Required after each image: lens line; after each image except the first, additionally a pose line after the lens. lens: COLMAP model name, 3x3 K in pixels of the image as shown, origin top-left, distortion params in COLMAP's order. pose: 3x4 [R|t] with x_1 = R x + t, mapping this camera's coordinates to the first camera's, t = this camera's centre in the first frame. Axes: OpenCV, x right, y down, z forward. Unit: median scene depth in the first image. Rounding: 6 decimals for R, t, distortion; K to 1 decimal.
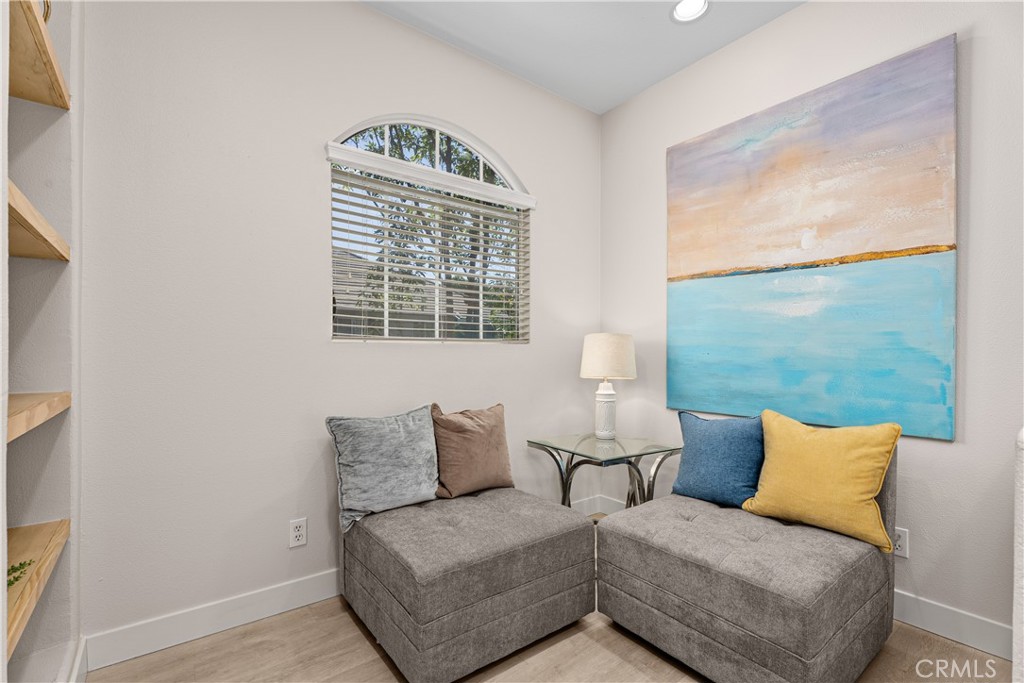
lens RADIAL K [[455.1, 0, 509.8], [0, 455.1, 348.3], [0, 0, 1]] dist [-0.002478, -0.000706]
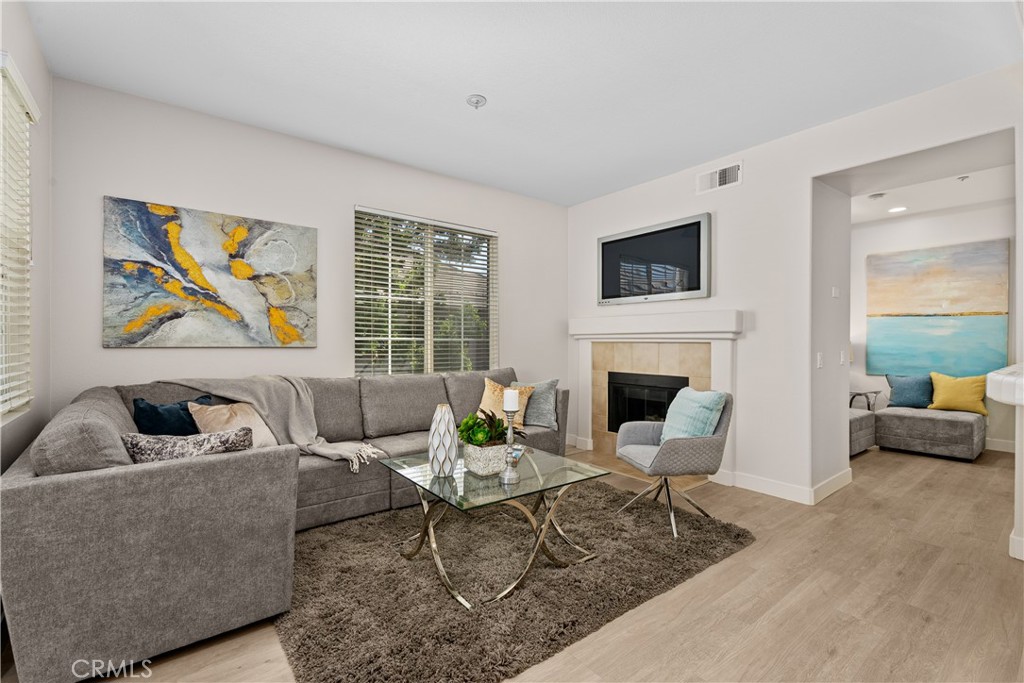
lens RADIAL K [[455.1, 0, 513.0], [0, 455.1, 343.1], [0, 0, 1]] dist [-0.002478, -0.000706]
pose [[0.999757, 0.006188, 0.021151, -1.793979], [-0.006219, 0.999980, 0.001365, -0.016508], [-0.021142, -0.001496, 0.999775, -1.462131]]
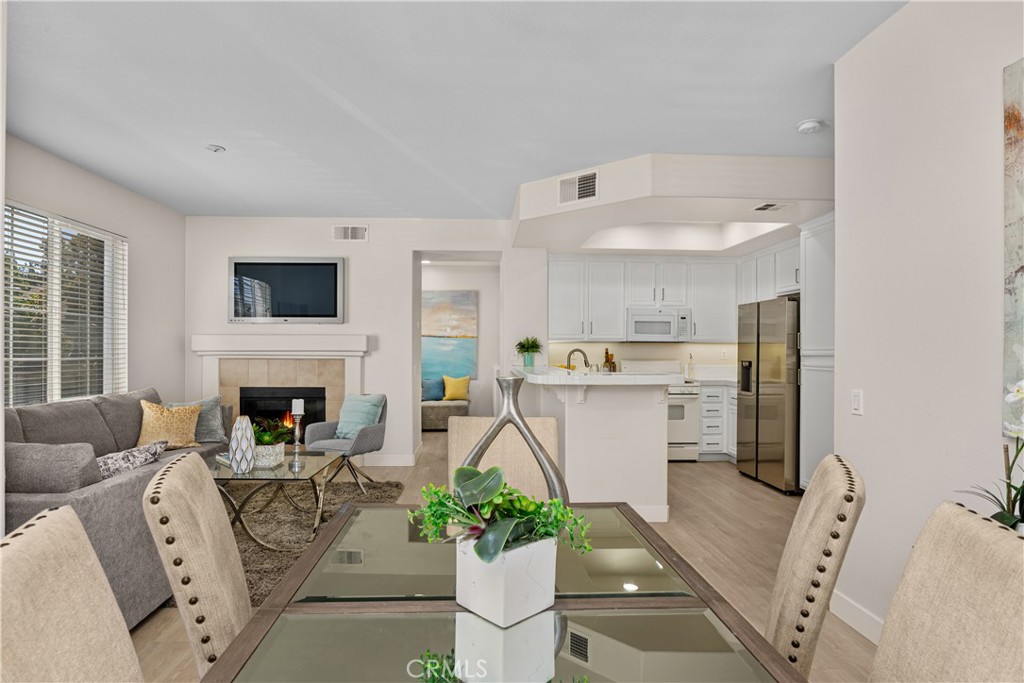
lens RADIAL K [[556.3, 0, 509.8], [0, 556.3, 349.2], [0, 0, 1]] dist [-0.002091, -0.000232]
pose [[0.551468, 0.006015, 0.834174, -2.899820], [-0.001730, 0.999980, -0.006067, -0.055806], [-0.834194, 0.001903, 0.551468, -1.953045]]
